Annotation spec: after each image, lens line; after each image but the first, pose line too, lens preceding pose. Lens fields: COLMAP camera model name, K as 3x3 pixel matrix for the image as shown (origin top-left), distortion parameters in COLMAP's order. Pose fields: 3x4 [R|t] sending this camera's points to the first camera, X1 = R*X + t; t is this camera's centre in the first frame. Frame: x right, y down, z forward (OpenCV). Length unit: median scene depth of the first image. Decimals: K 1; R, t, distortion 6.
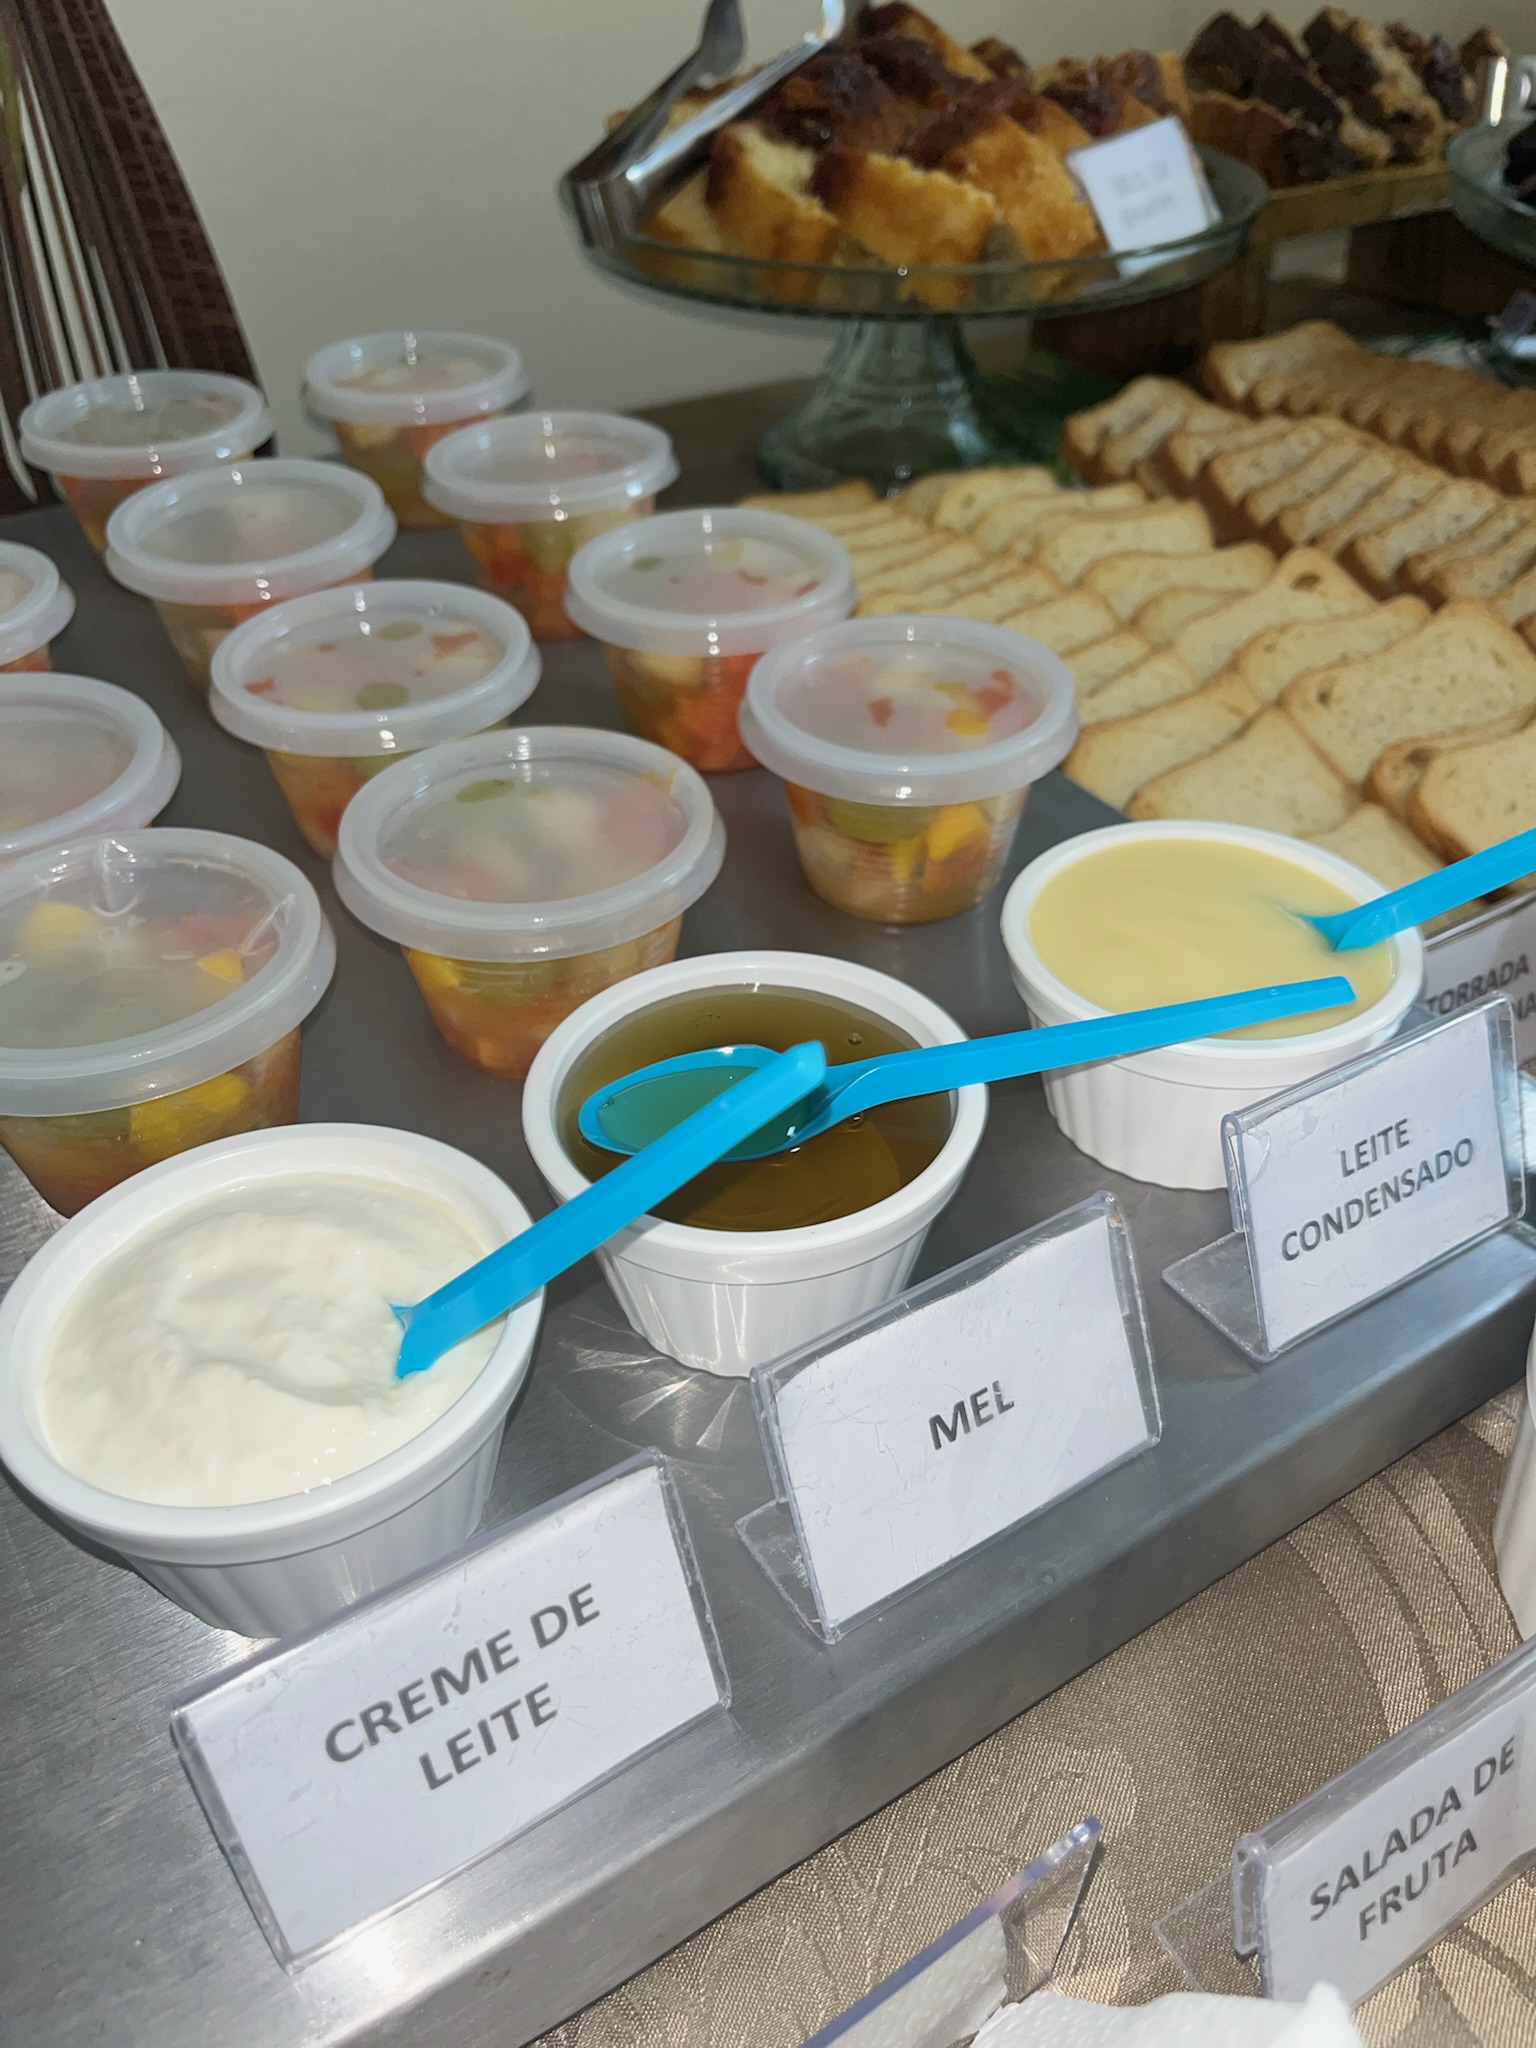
lens RADIAL K [[1540.5, 0, 779.7], [0, 1540.5, 1026.4], [0, 0, 1]] dist [0.028565, -0.025930]
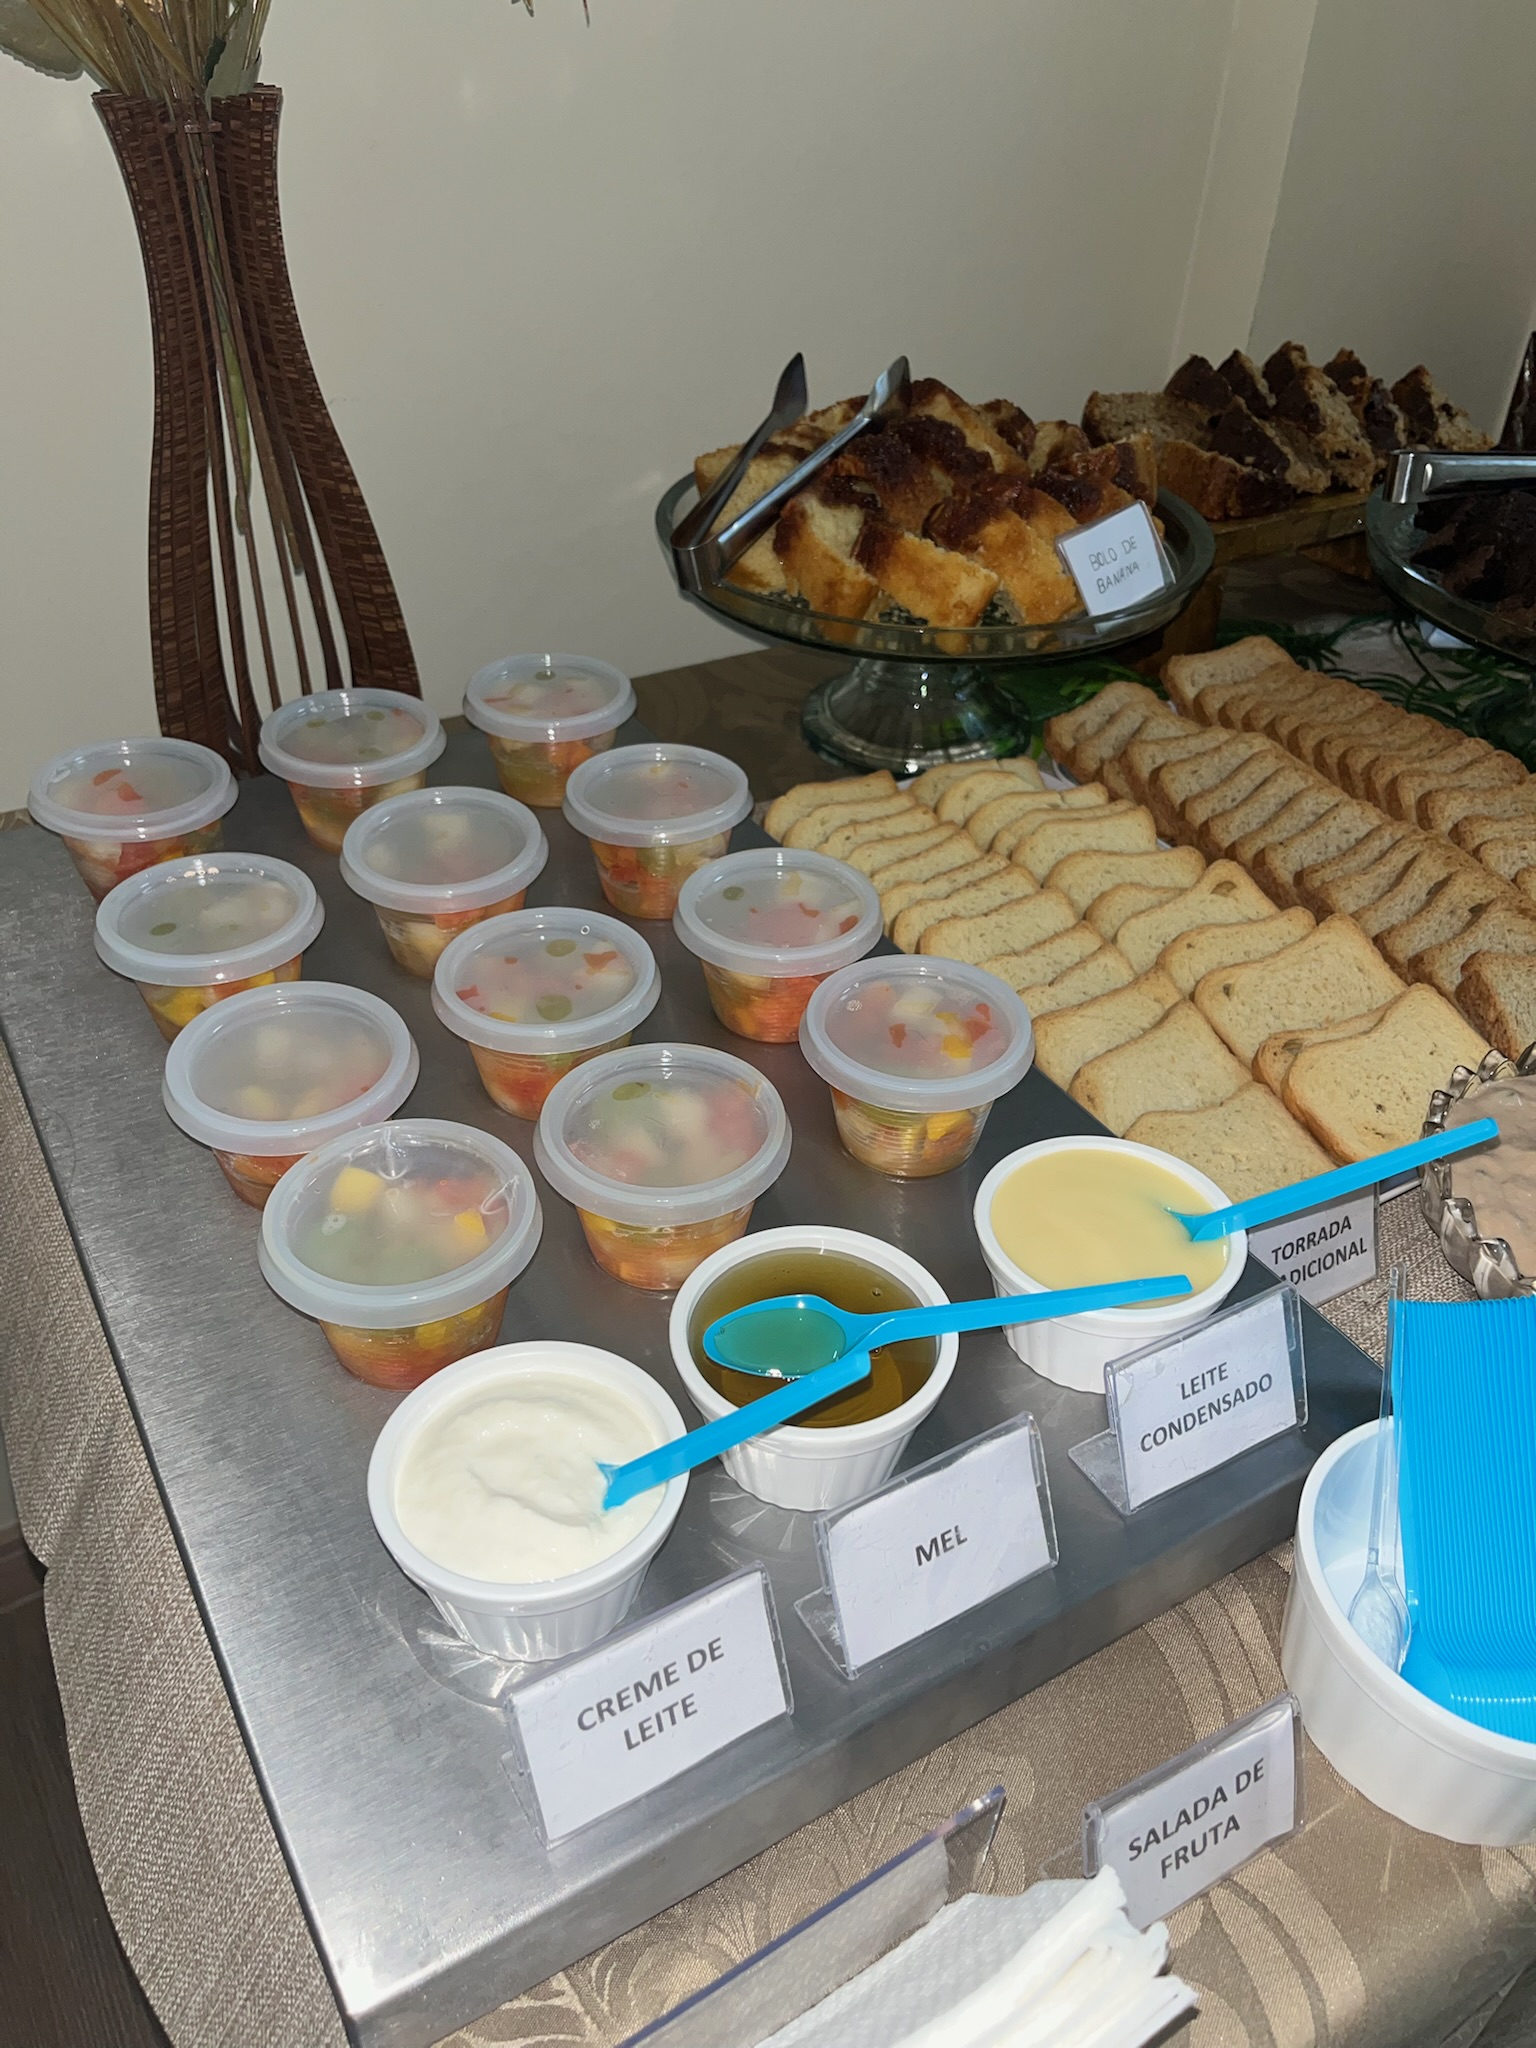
lens RADIAL K [[1580.5, 0, 749.1], [0, 1580.5, 1028.5], [0, 0, 1]] dist [0.035684, -0.000211]
pose [[0.998946, 0.045117, -0.008436, -0.072250], [-0.045265, 0.998809, -0.018213, -0.205996], [0.007604, 0.018575, 0.999799, -0.562943]]
